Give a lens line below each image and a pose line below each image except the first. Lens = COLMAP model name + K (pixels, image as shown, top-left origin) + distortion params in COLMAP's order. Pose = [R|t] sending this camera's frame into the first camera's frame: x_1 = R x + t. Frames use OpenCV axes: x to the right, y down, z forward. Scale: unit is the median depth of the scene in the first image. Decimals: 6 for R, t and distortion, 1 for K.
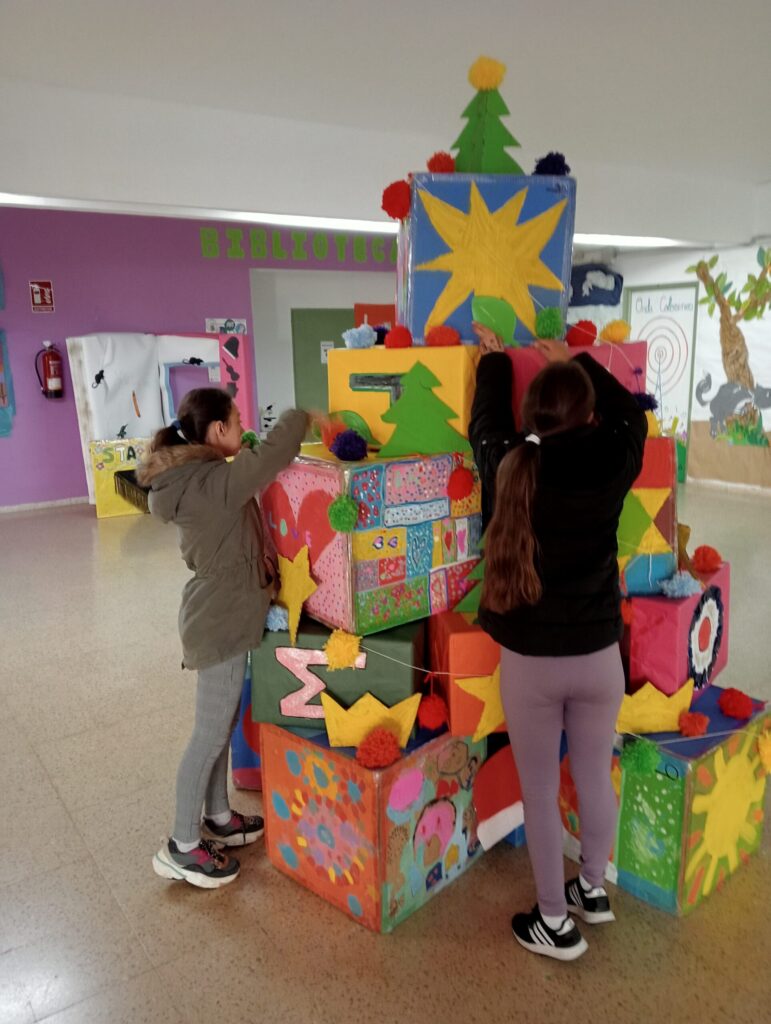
lens RADIAL K [[811.3, 0, 335.3], [0, 811.3, 492.8], [0, 0, 1]] dist [0.067404, -0.113016]
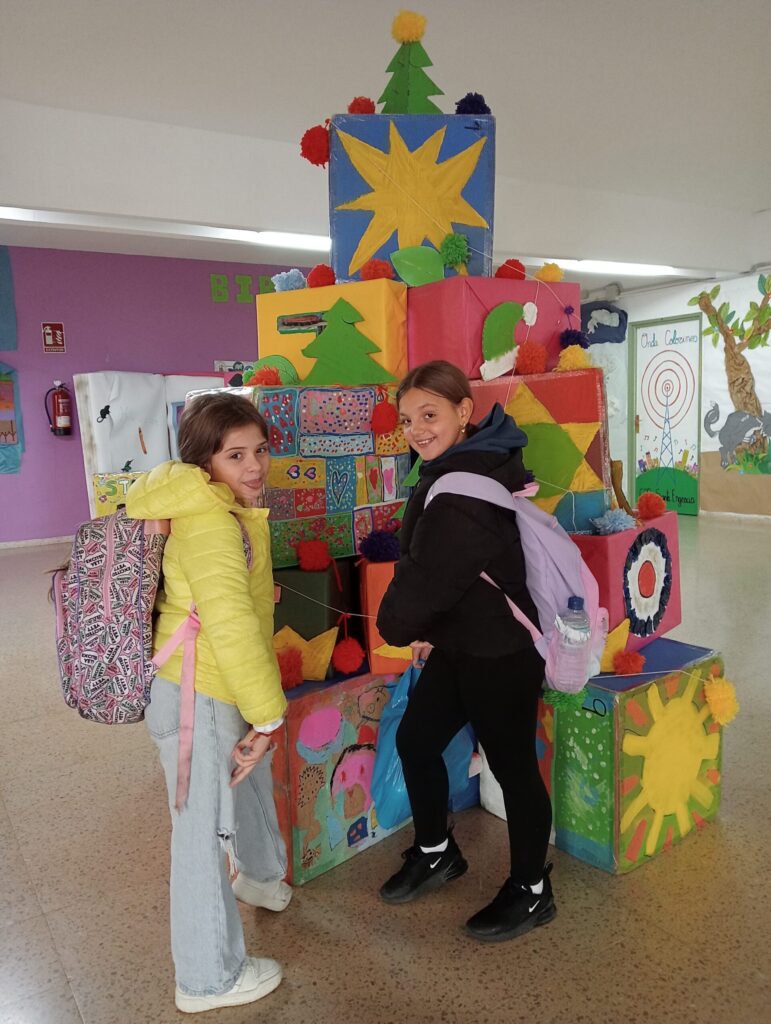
lens RADIAL K [[811.3, 0, 359.0], [0, 811.3, 515.3], [0, 0, 1]] dist [0.067404, -0.113016]
pose [[0.998934, -0.004467, -0.045936, 0.157858], [-0.000160, 0.994963, -0.100246, 0.189850], [0.046153, 0.100147, 0.993902, 0.034943]]
